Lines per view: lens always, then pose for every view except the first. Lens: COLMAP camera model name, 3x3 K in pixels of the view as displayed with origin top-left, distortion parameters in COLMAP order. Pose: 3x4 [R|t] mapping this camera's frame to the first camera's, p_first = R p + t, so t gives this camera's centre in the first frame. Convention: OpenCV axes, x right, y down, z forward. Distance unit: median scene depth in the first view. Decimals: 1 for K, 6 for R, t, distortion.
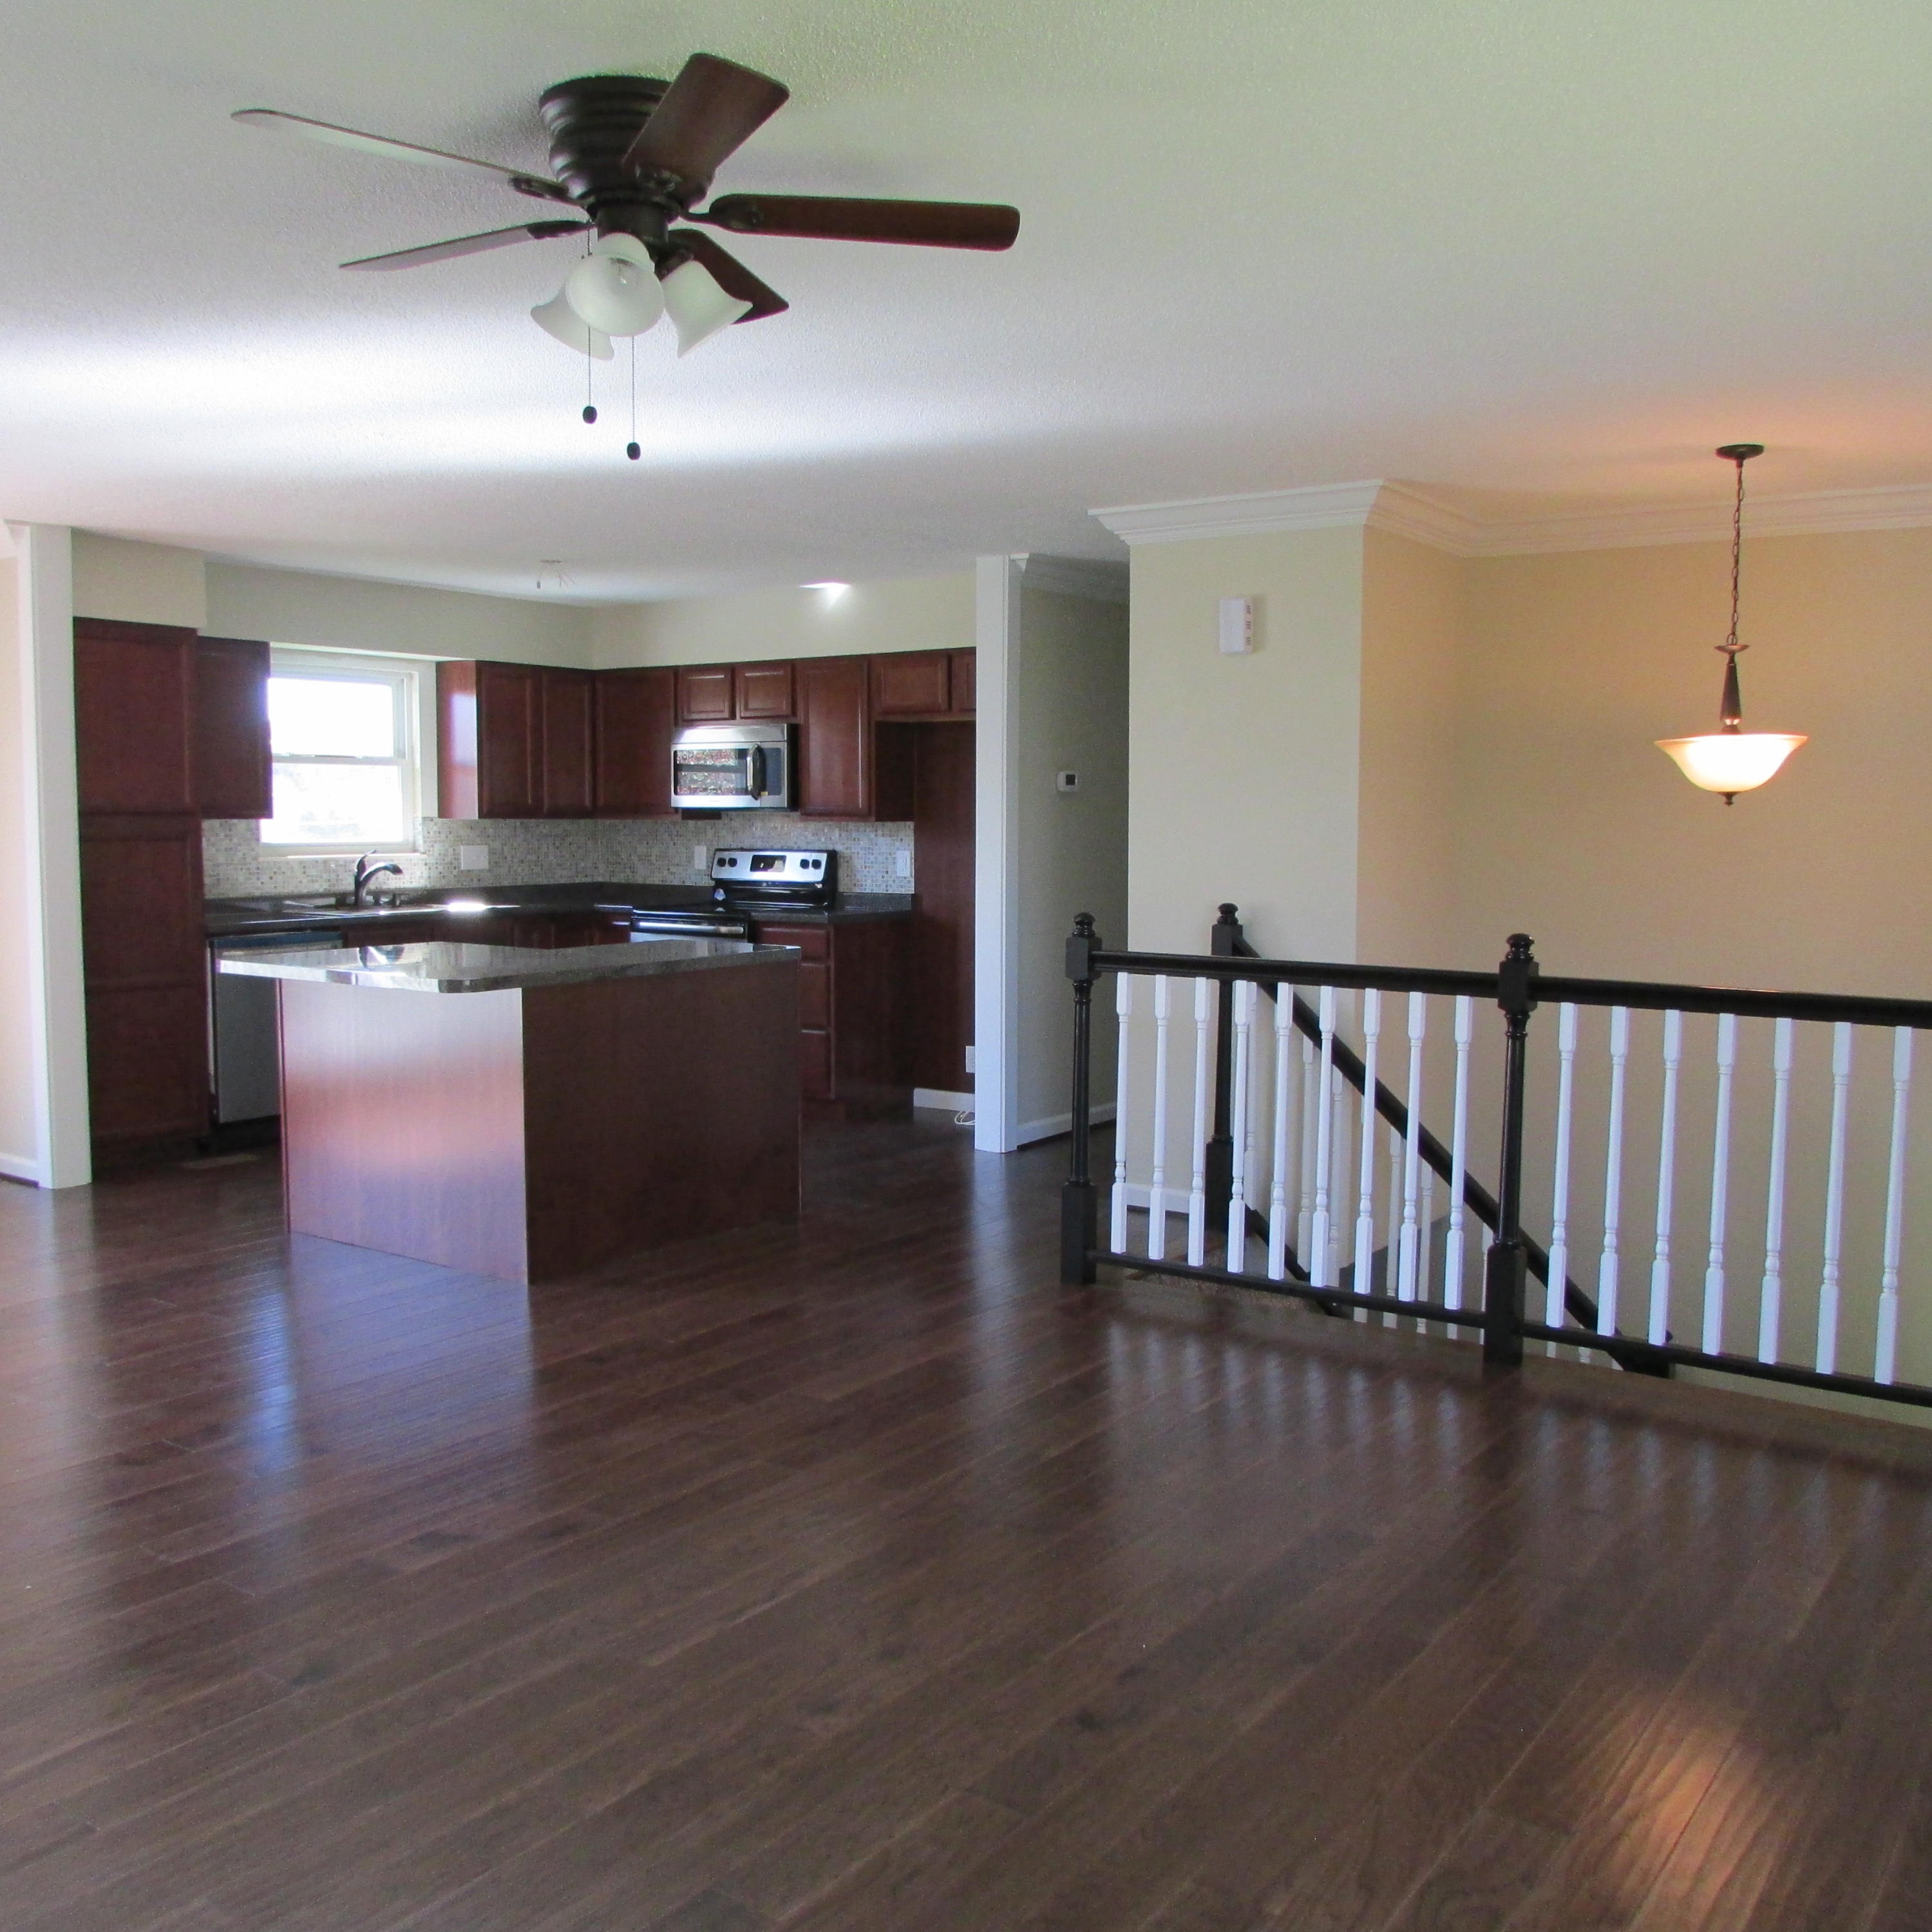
lens RADIAL K [[1839.9, 0, 968.2], [0, 1839.9, 943.1], [0, 0, 1]] dist [-0.017025, 0.000000]
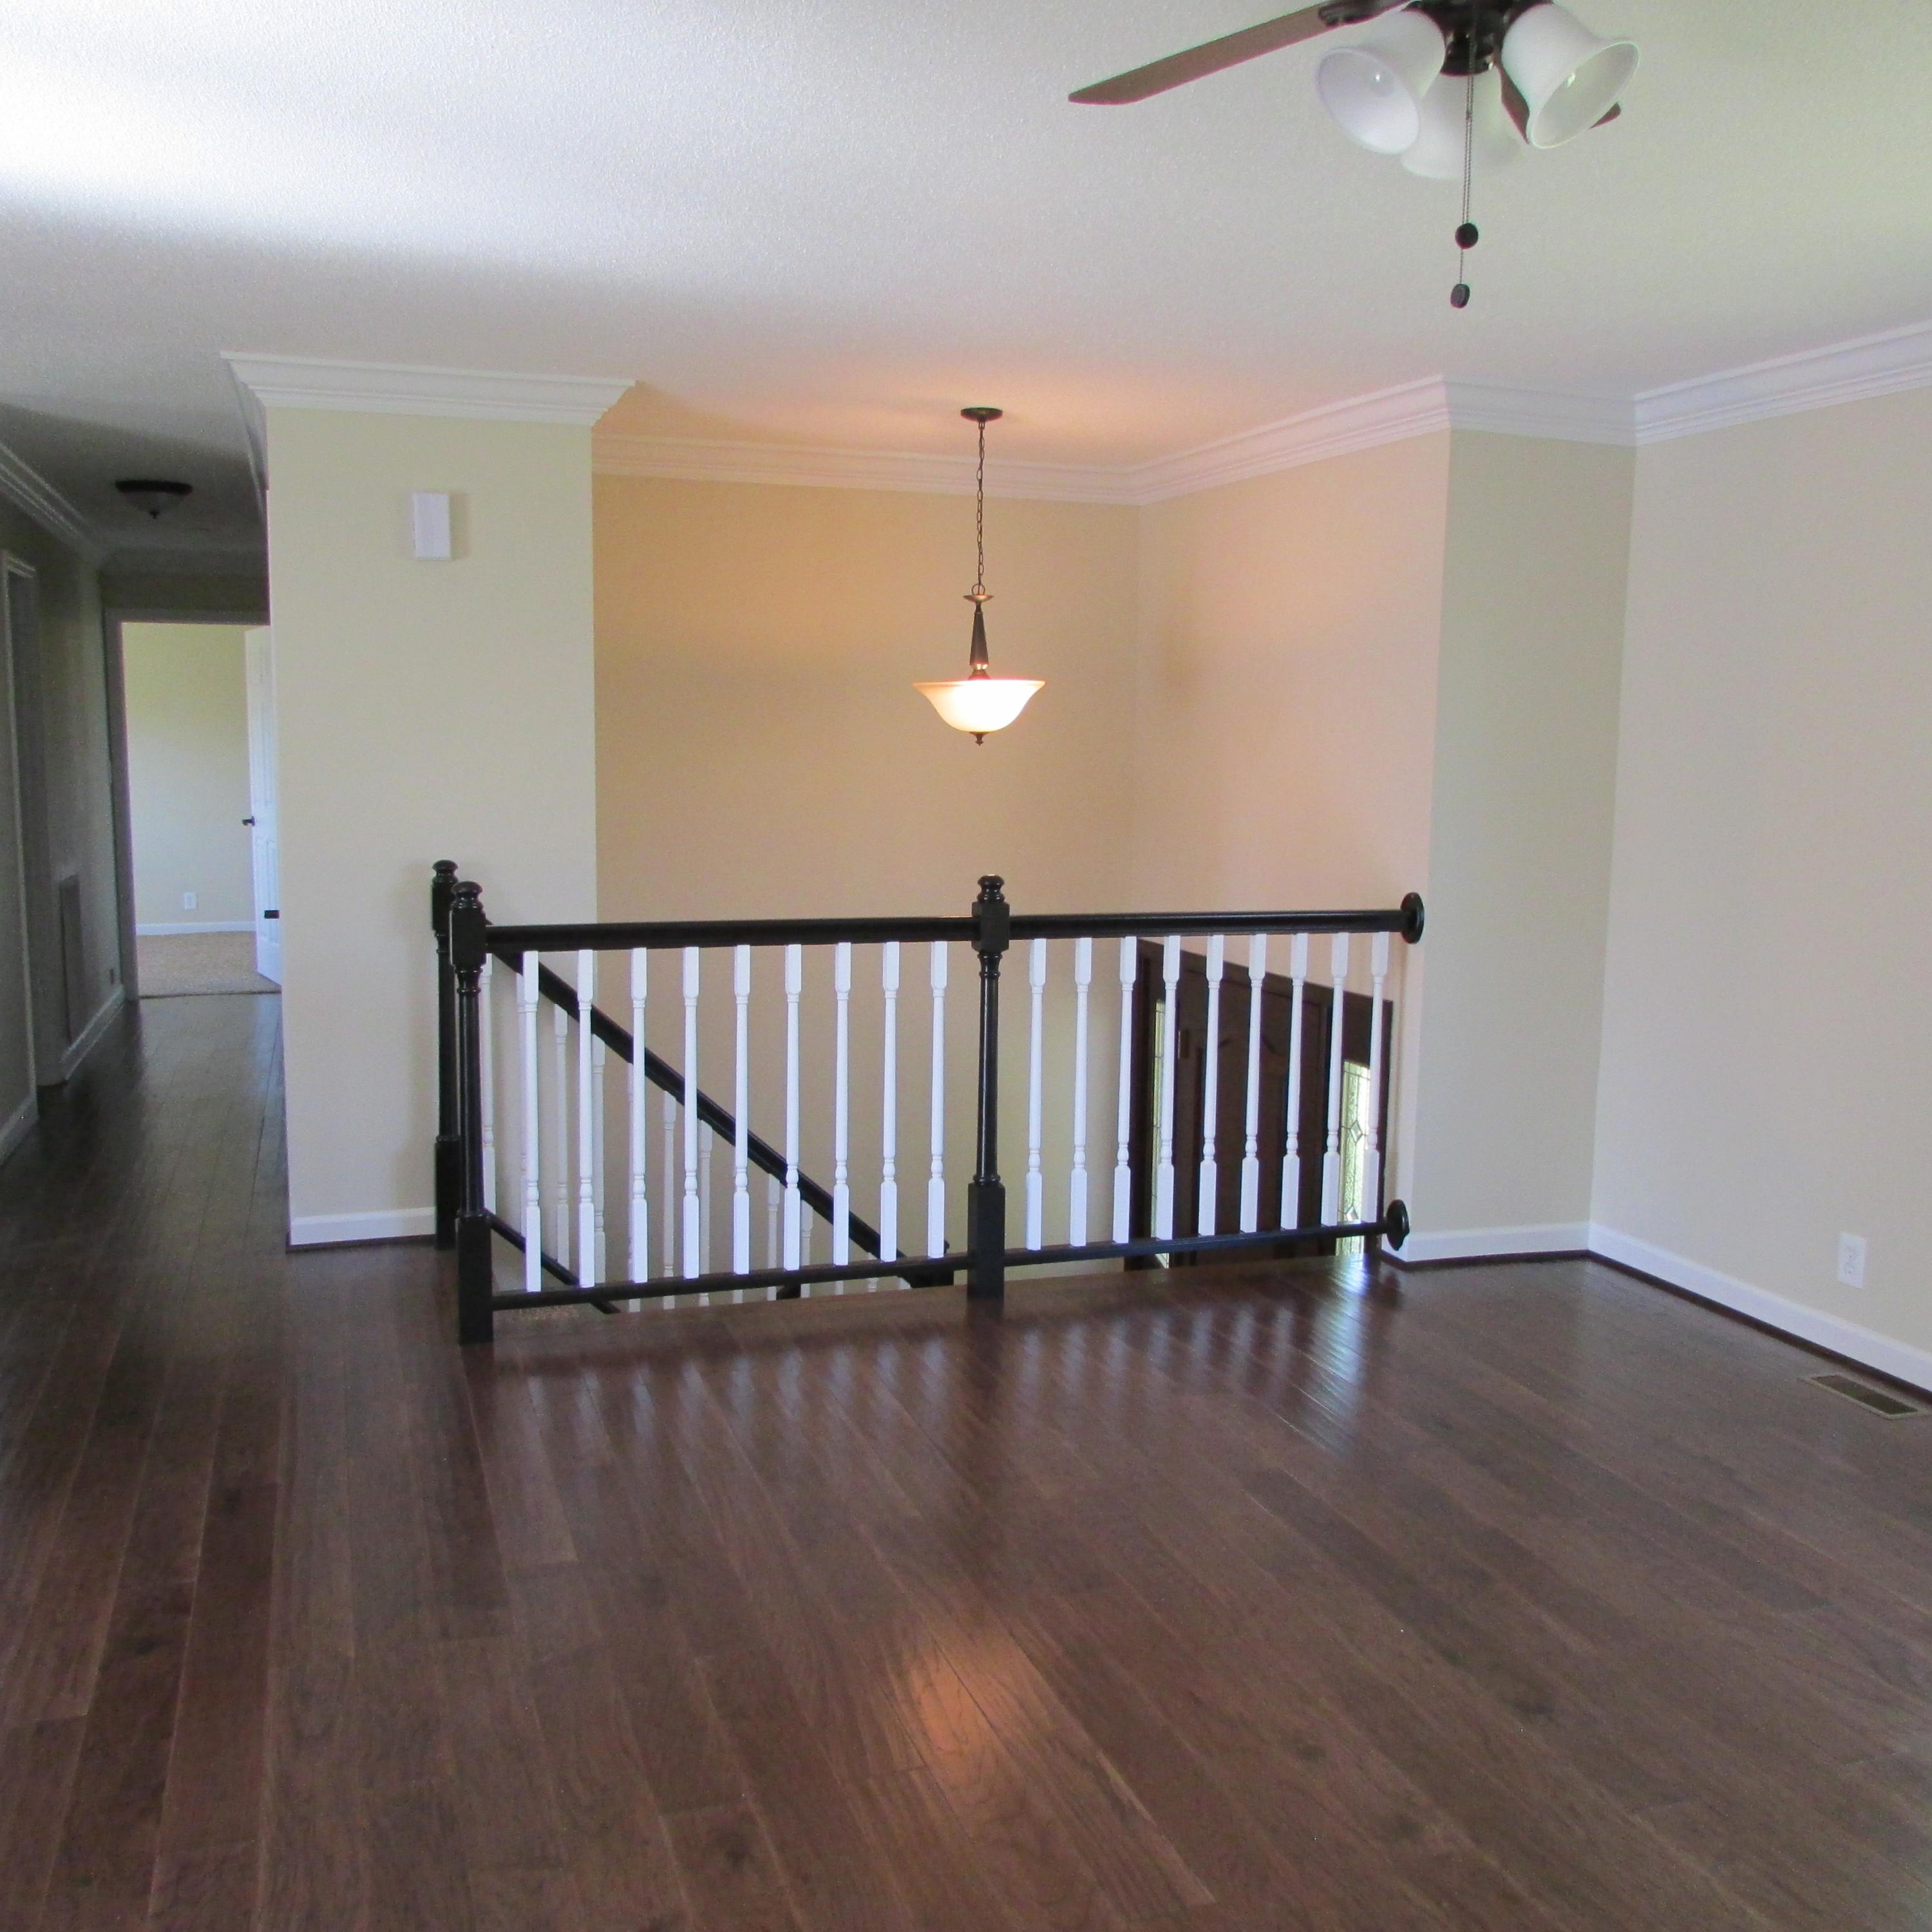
lens RADIAL K [[1839.9, 0, 965.8], [0, 1839.9, 966.5], [0, 0, 1]] dist [-0.017025, 0.000000]
pose [[0.577960, -0.095176, 0.810496, -0.428708], [0.057370, 0.995457, 0.075986, -0.026235], [-0.814046, 0.002581, 0.580794, 0.345758]]
